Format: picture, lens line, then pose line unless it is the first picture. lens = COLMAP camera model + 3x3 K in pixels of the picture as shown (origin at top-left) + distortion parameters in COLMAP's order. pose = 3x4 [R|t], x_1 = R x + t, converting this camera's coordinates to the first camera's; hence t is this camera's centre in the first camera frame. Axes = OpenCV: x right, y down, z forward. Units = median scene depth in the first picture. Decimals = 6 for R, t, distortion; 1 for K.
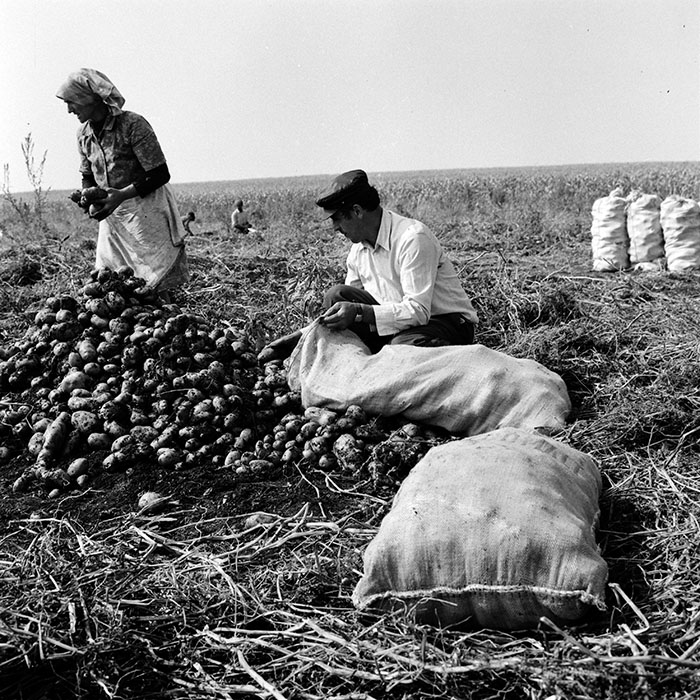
lens RADIAL K [[996.2, 0, 353.9], [0, 996.2, 360.6], [0, 0, 1]] dist [0.107195, -0.149827]
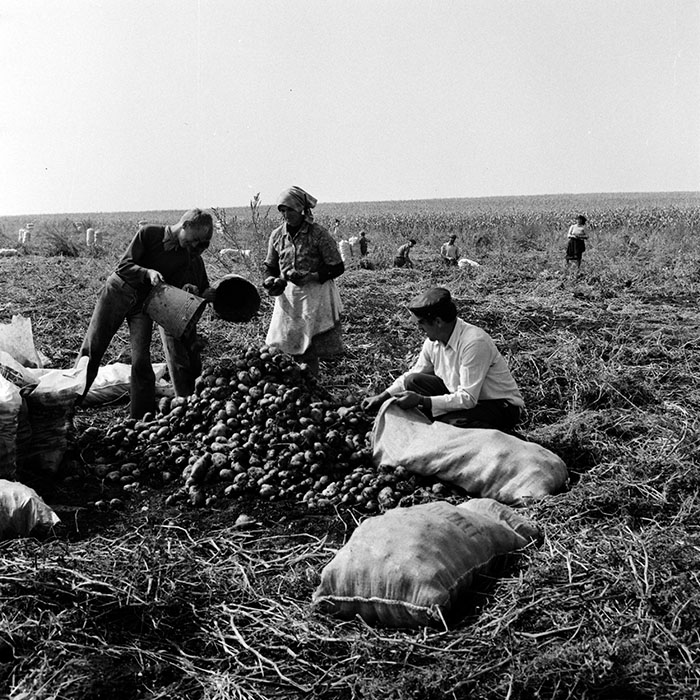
lens RADIAL K [[996.2, 0, 353.9], [0, 996.2, 360.6], [0, 0, 1]] dist [0.107195, -0.149827]
pose [[0.967737, 0.068581, -0.242450, 0.268312], [-0.070495, 0.997512, 0.000782, -0.100289], [0.241901, 0.016335, 0.970164, -0.379709]]
